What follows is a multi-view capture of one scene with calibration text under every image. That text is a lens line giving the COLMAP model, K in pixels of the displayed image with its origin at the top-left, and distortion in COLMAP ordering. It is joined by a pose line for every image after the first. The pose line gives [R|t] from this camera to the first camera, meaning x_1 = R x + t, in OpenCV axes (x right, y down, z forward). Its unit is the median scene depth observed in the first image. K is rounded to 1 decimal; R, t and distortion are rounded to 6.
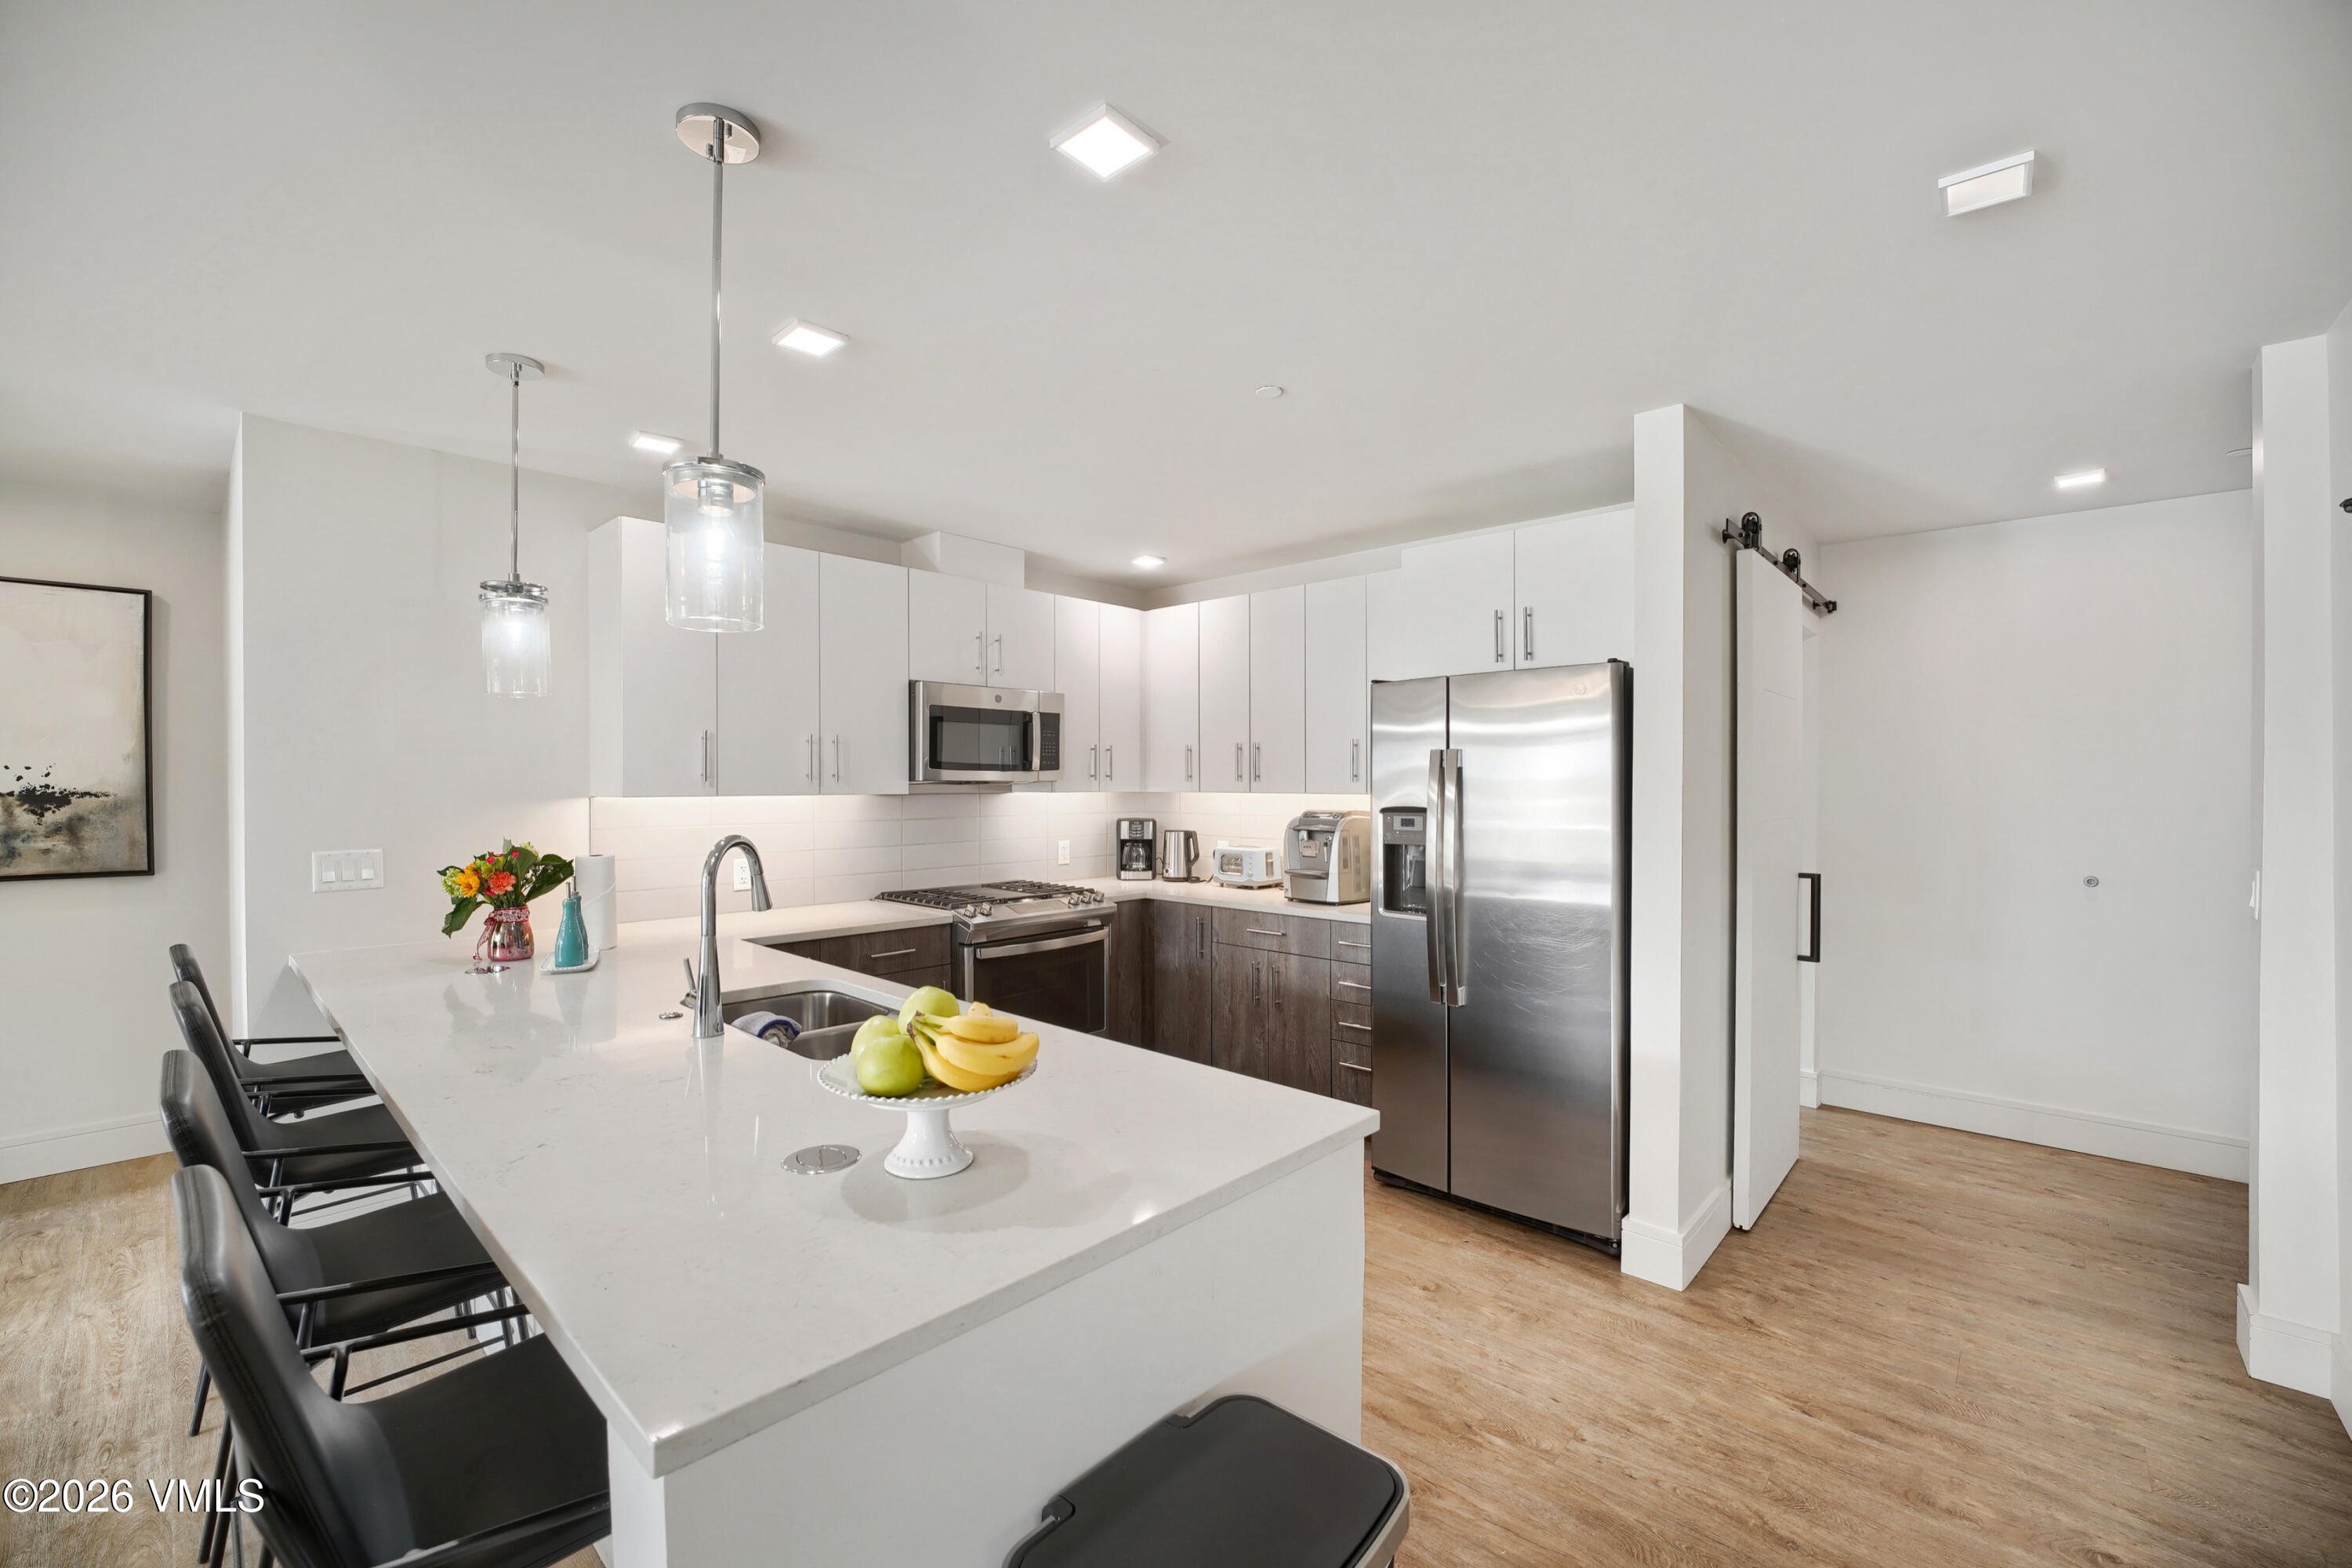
lens RADIAL K [[978.0, 0, 1157.1], [0, 978.0, 795.0], [0, 0, 1]] dist [-0.026299, 0.001973]
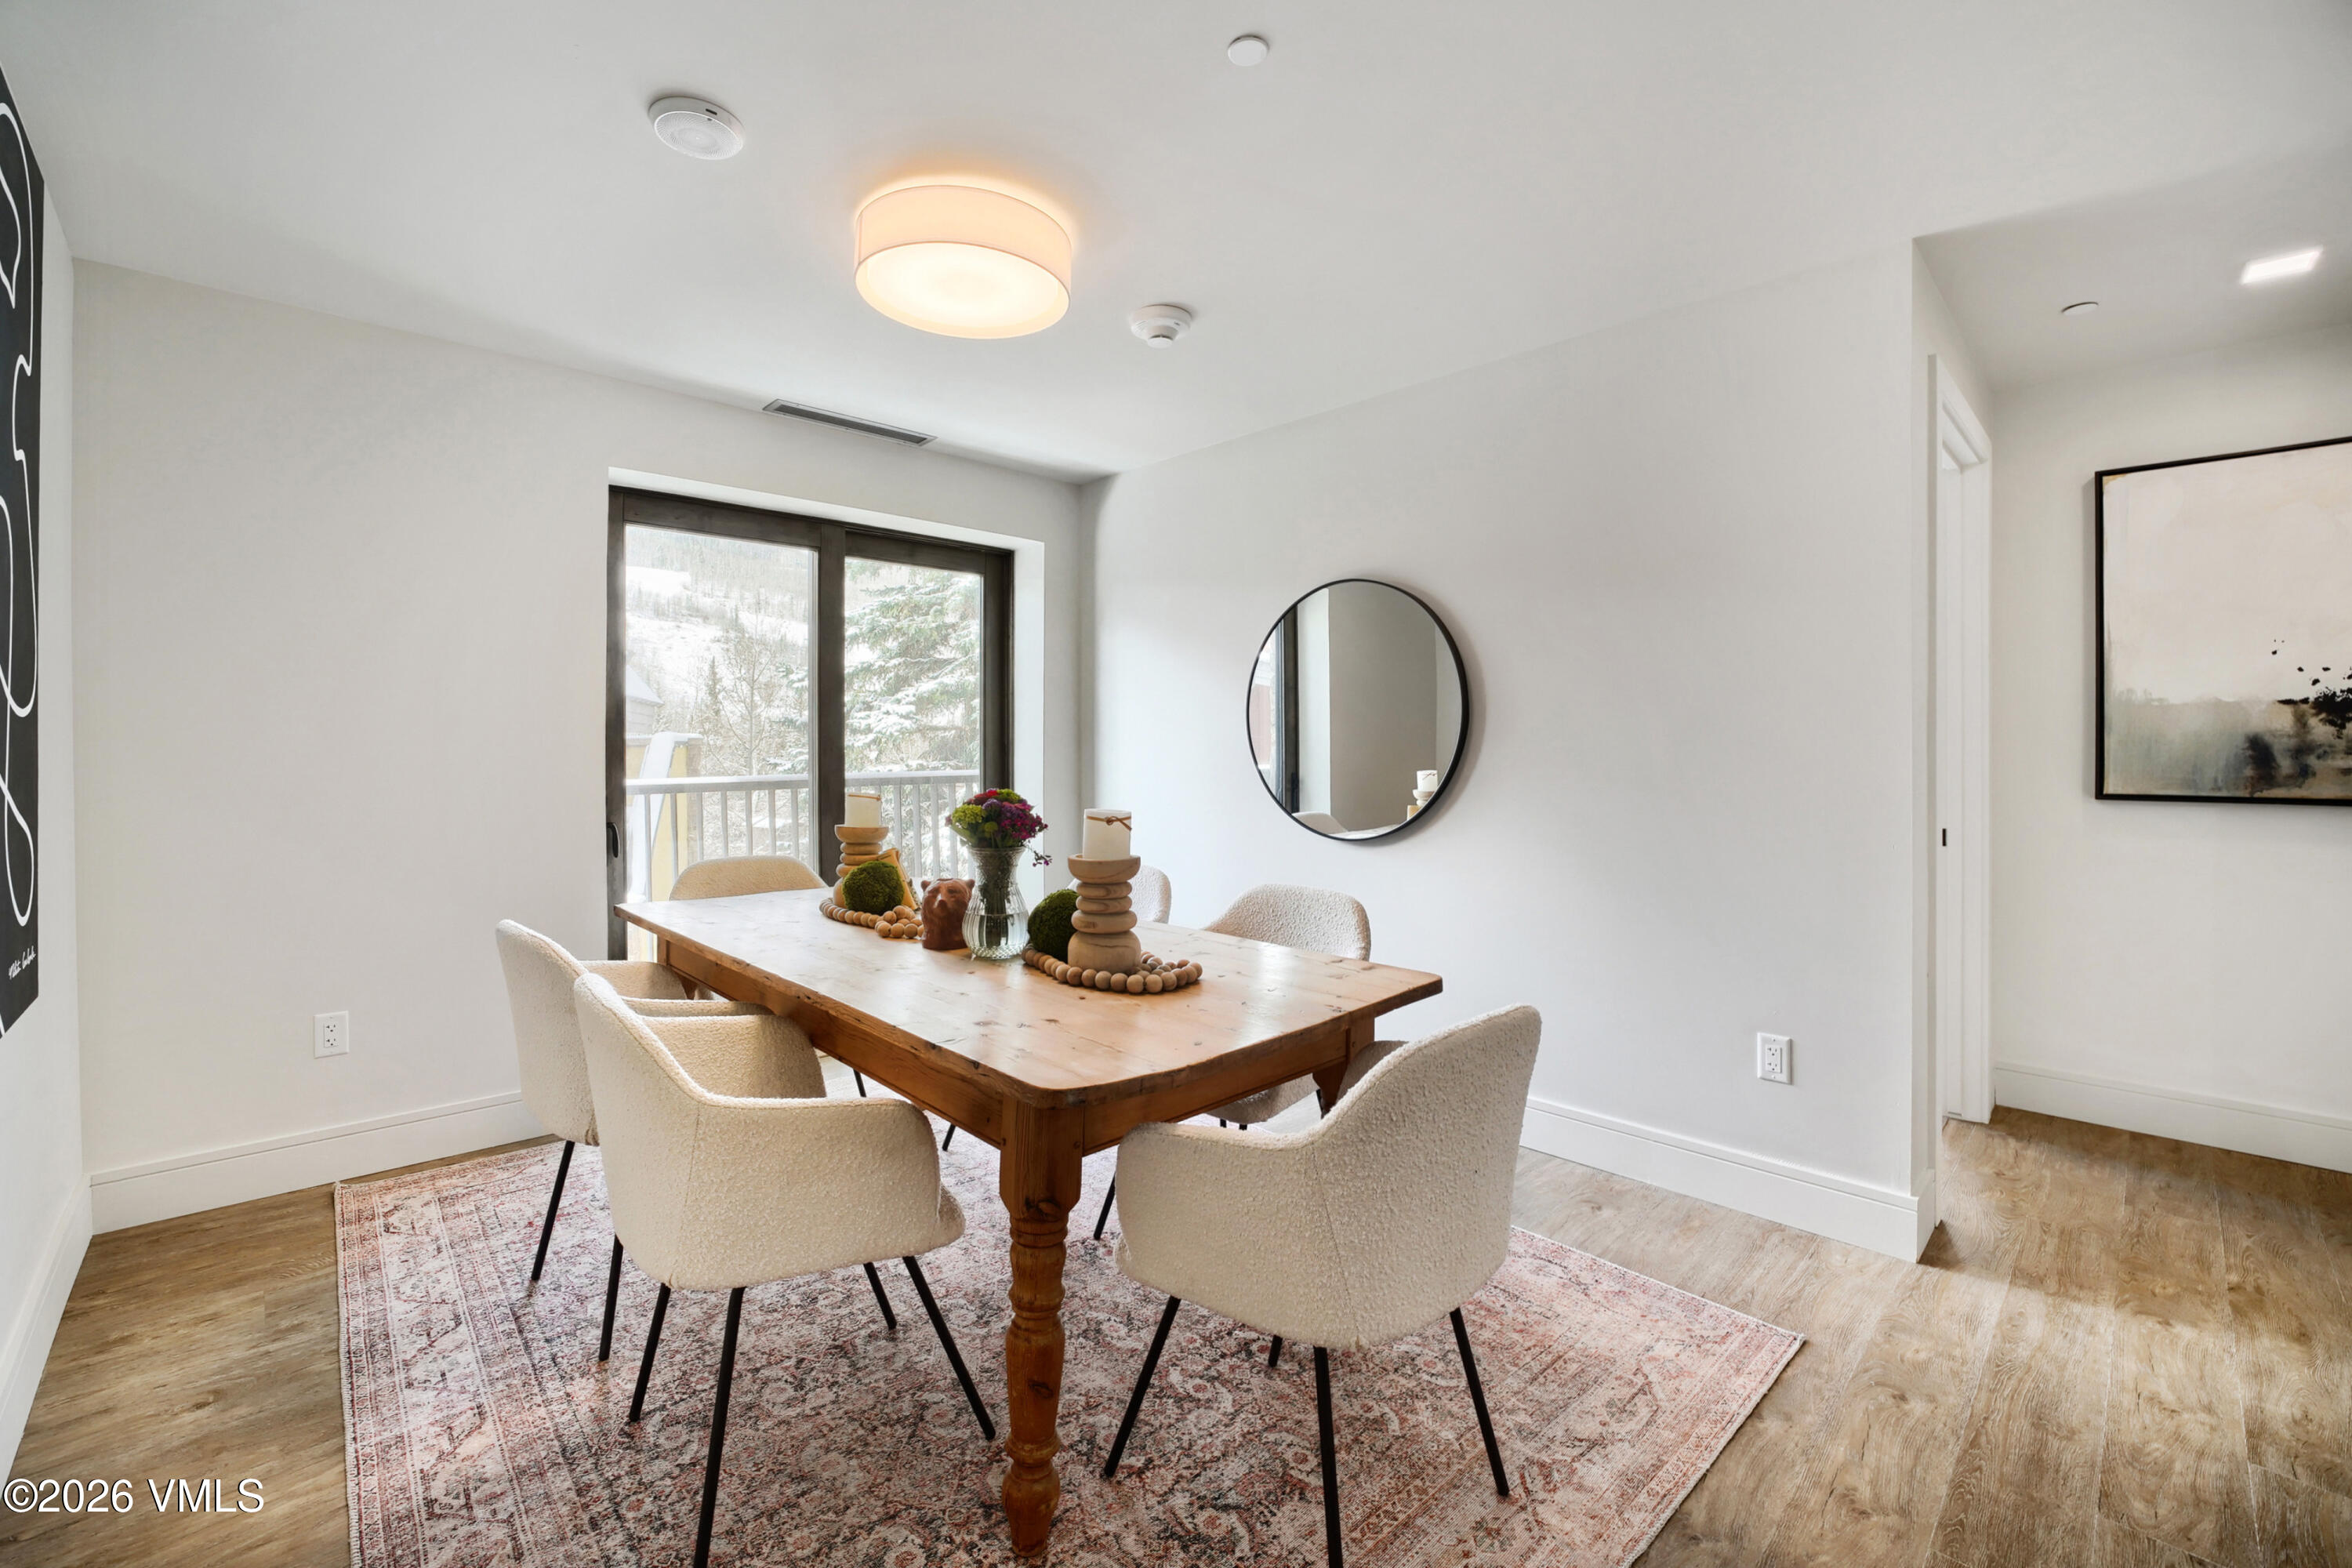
lens RADIAL K [[978.0, 0, 1135.5], [0, 978.0, 751.6], [0, 0, 1]] dist [-0.026299, 0.001973]
pose [[-0.076948, 0.001865, -0.997033, -0.309539], [-0.013593, 0.999903, 0.002919, 0.057607], [0.996942, 0.013778, -0.076915, 0.029832]]
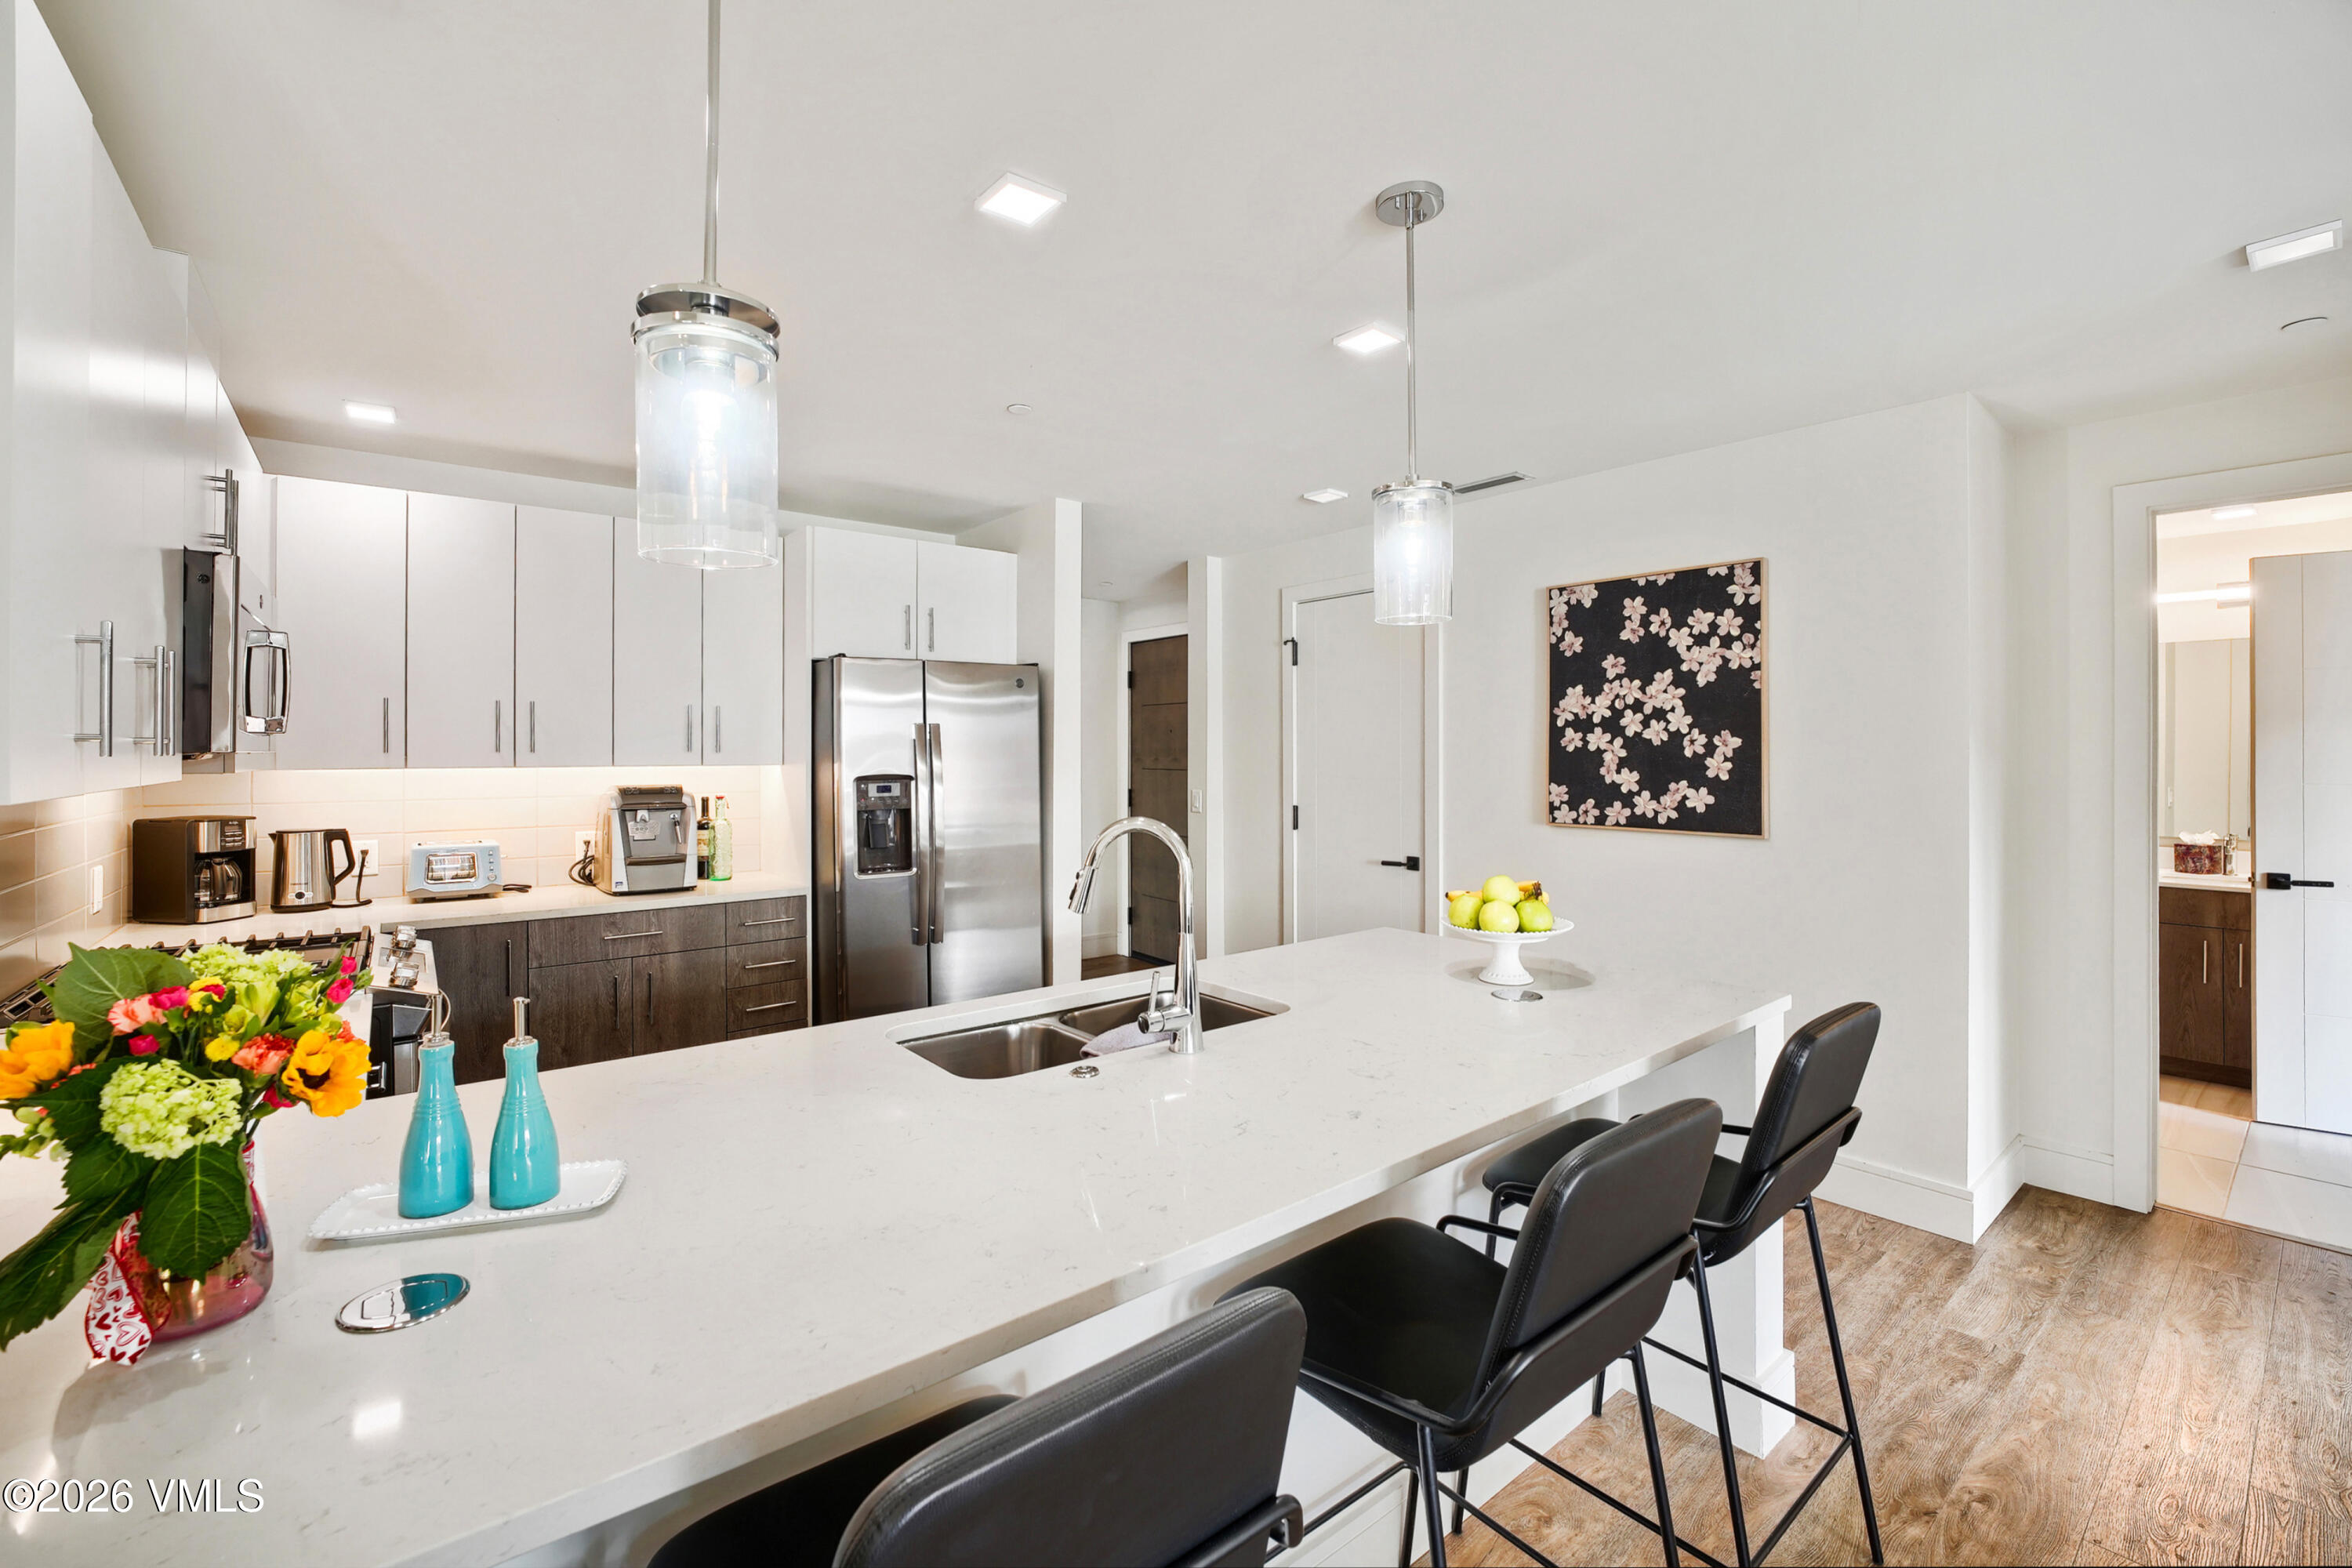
lens RADIAL K [[978.0, 0, 1153.5], [0, 978.0, 751.2], [0, 0, 1]] dist [-0.026299, 0.001973]
pose [[0.143658, -0.004537, 0.989617, -0.803972], [0.017448, 0.999846, 0.002051, -0.010909], [-0.989474, 0.016973, 0.143715, 0.563221]]
